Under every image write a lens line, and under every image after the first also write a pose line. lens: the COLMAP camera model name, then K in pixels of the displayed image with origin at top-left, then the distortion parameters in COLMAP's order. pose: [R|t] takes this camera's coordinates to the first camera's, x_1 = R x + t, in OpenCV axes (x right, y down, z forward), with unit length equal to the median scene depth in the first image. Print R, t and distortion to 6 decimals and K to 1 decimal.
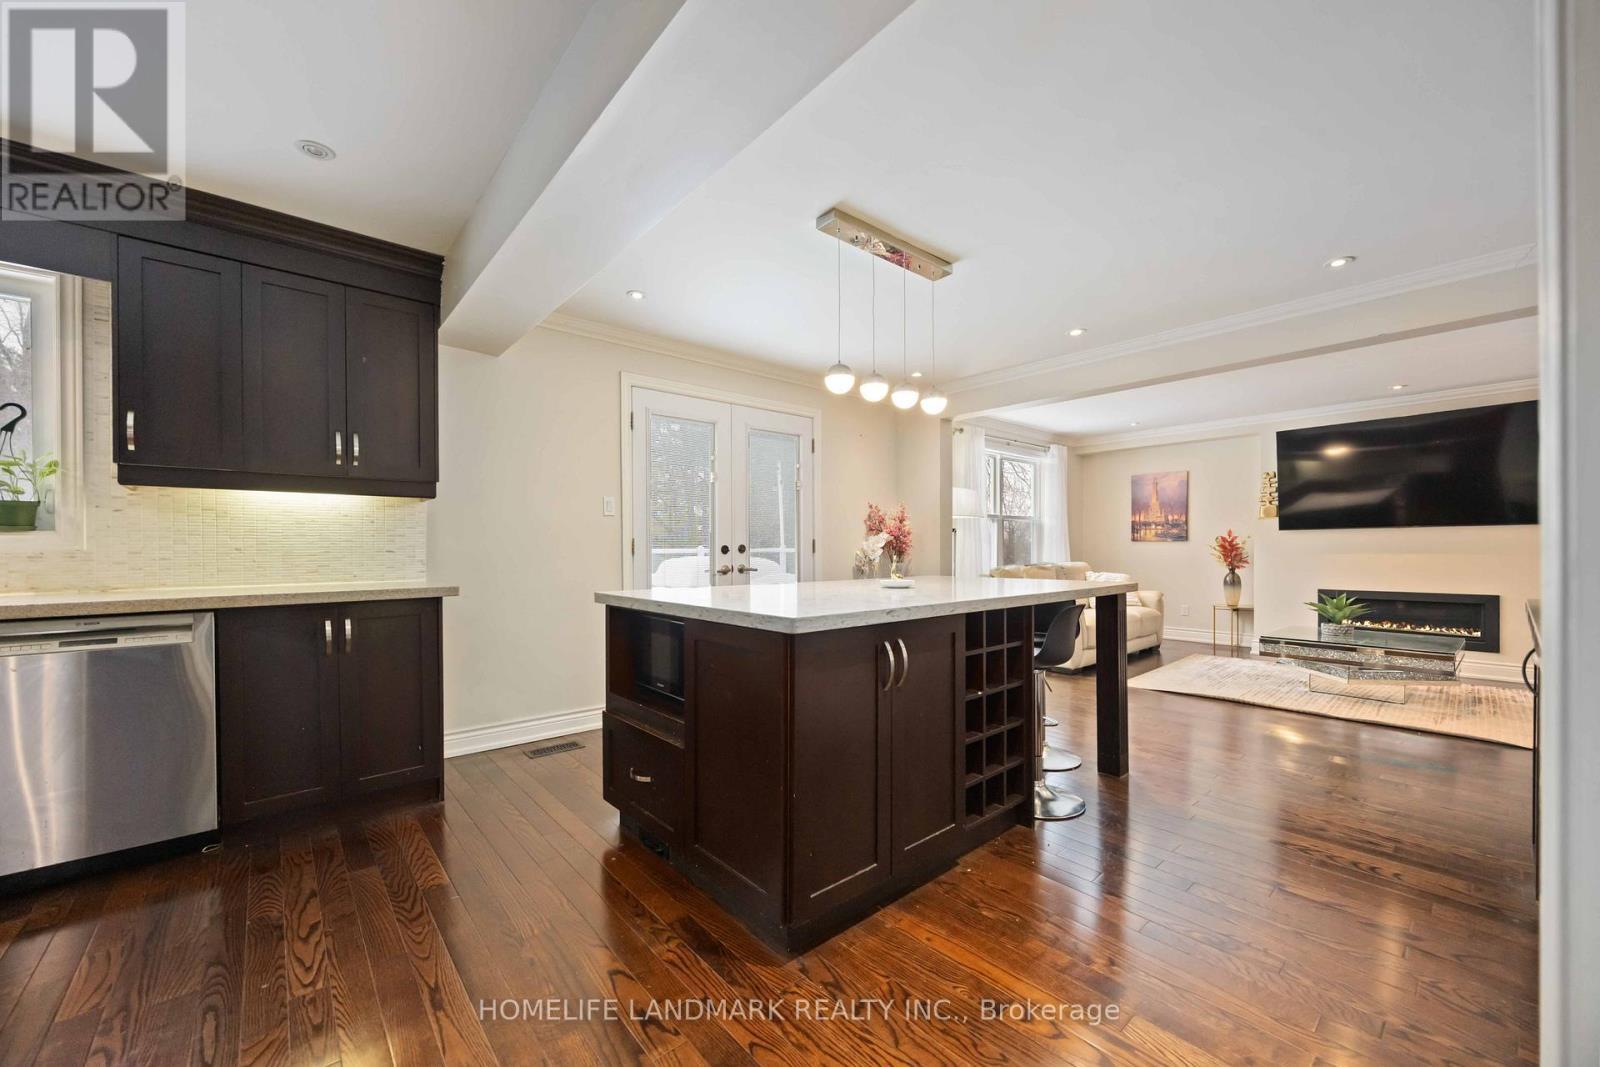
lens RADIAL K [[610.6, 0, 790.5], [0, 610.6, 549.5], [0, 0, 1]] dist [-0.001951, 0.000921]
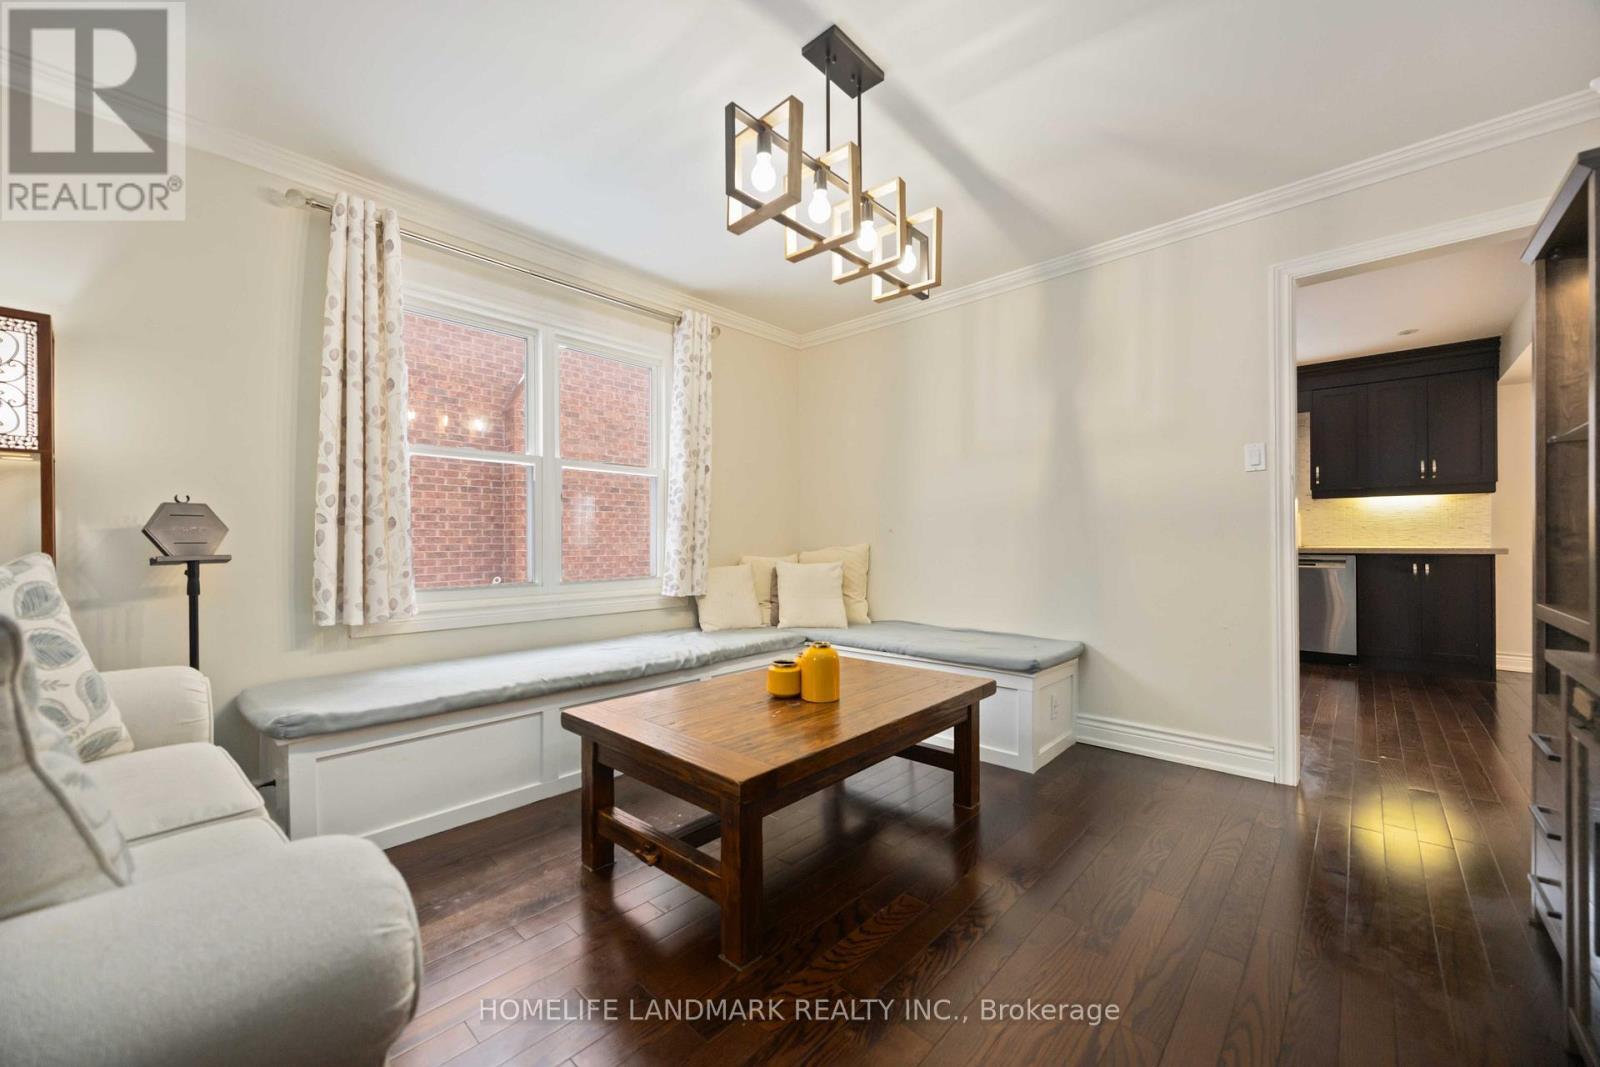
lens RADIAL K [[610.6, 0, 801.9], [0, 610.6, 541.5], [0, 0, 1]] dist [-0.001951, 0.000921]
pose [[0.124524, 0.005052, -0.992204, 0.877185], [-0.000992, 0.999987, 0.004968, 0.040843], [0.992216, 0.000366, 0.124528, -1.115750]]
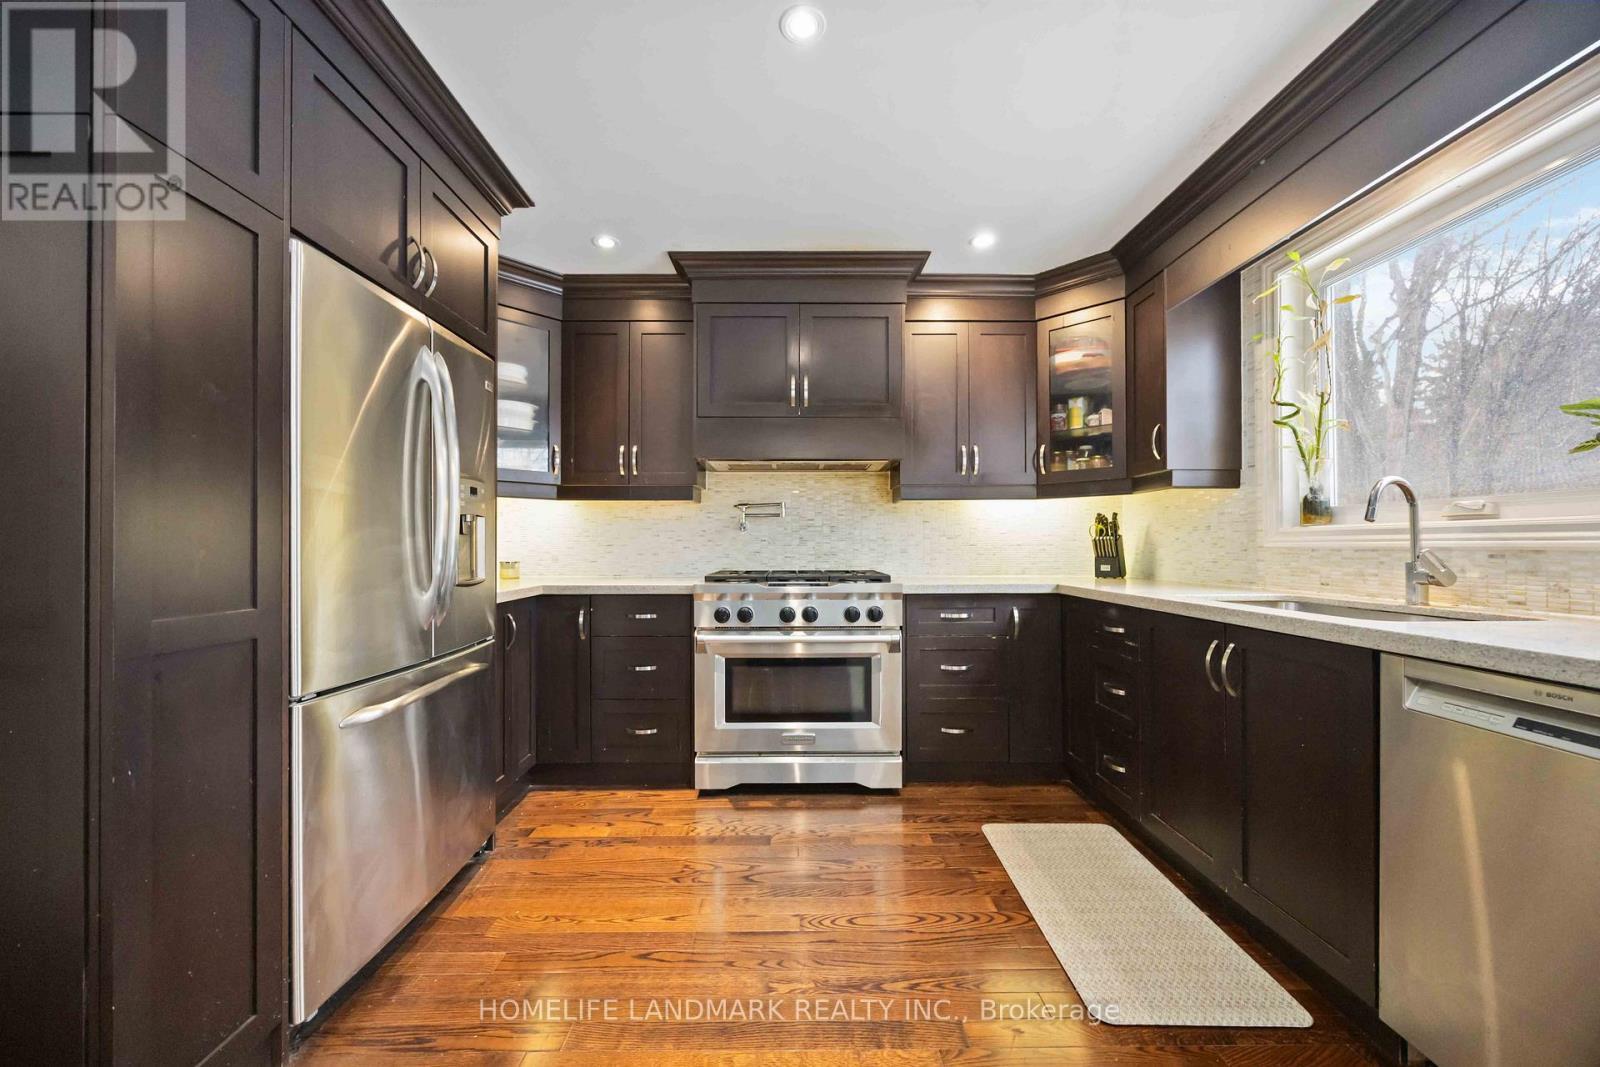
lens RADIAL K [[610.6, 0, 798.6], [0, 610.6, 541.4], [0, 0, 1]] dist [-0.001951, 0.000921]
pose [[-0.634925, 0.004257, -0.772562, -0.303222], [0.003458, 0.999990, 0.002668, -0.007481], [0.772566, -0.000978, -0.634934, 0.690779]]
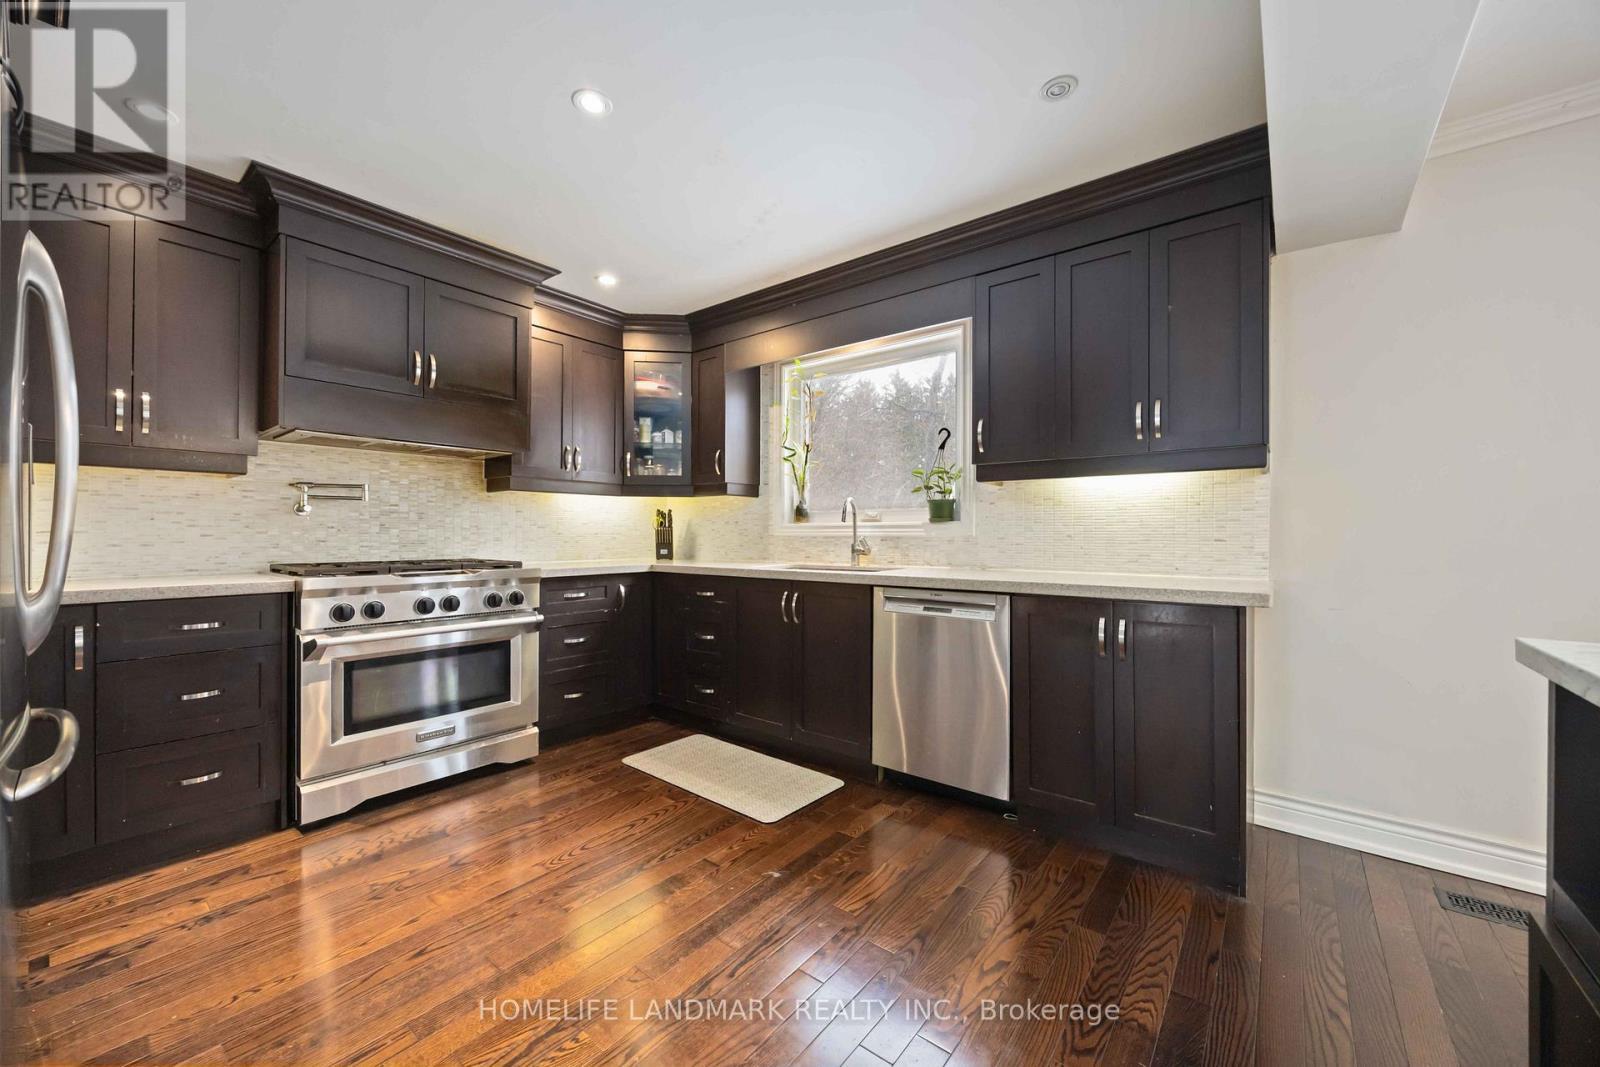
lens RADIAL K [[610.6, 0, 796.9], [0, 610.6, 533.3], [0, 0, 1]] dist [-0.001951, 0.000921]
pose [[0.197856, 0.006732, -0.980208, 0.016761], [-0.007970, 0.999954, 0.005258, -0.007635], [0.980199, 0.006772, 0.197901, 0.387087]]
